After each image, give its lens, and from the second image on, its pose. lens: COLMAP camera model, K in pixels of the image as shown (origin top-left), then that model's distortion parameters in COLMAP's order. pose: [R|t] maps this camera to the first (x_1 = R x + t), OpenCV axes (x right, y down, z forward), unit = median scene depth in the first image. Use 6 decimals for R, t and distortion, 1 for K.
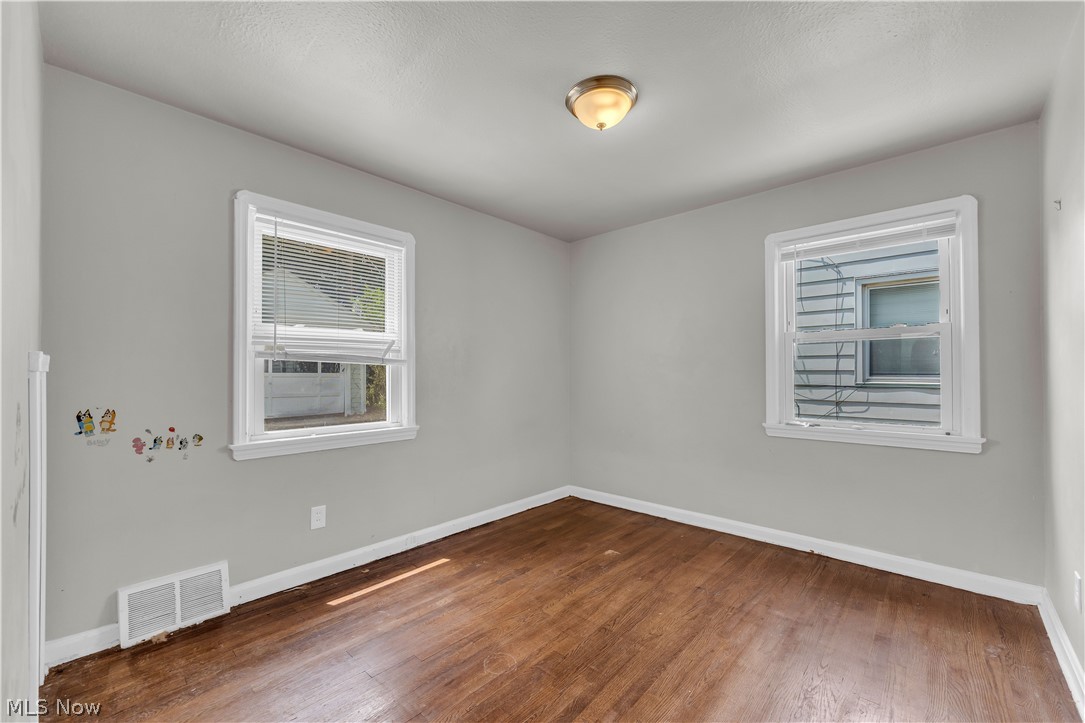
lens RADIAL K [[439.9, 0, 538.0], [0, 439.9, 367.9], [0, 0, 1]] dist [-0.000841, -0.000284]
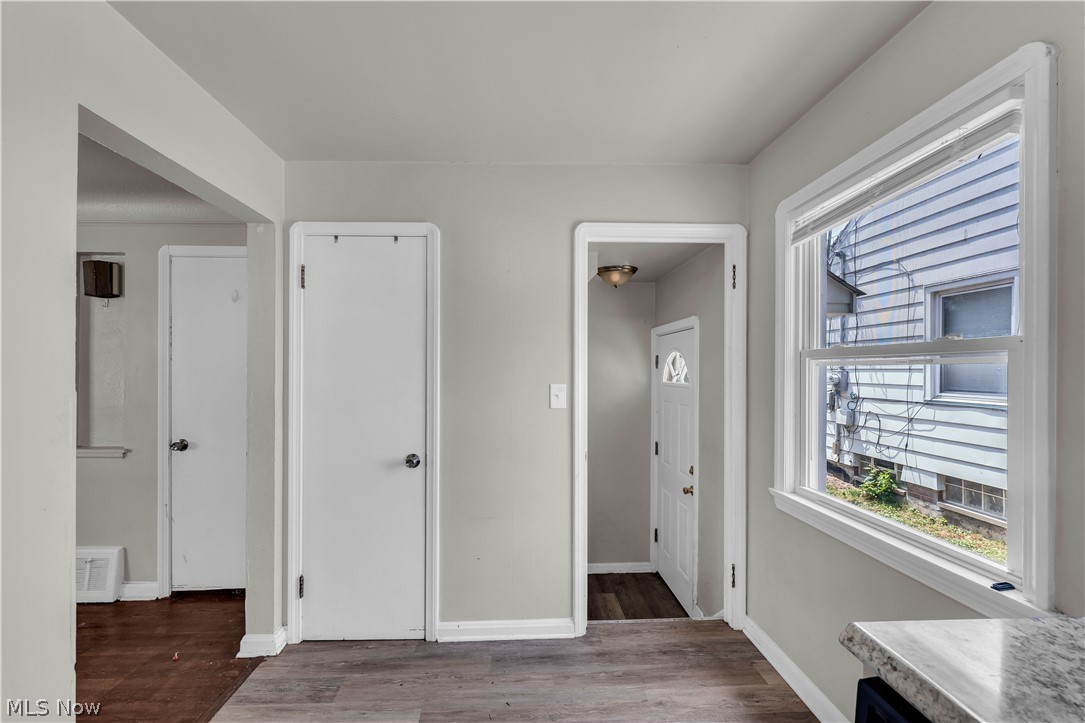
lens RADIAL K [[439.9, 0, 538.0], [0, 439.9, 367.9], [0, 0, 1]] dist [-0.000841, -0.000284]
pose [[0.711540, 0.002559, -0.702641, 0.790152], [0.000864, 0.999989, 0.004516, -0.036366], [0.702645, -0.003821, 0.711530, -0.231043]]
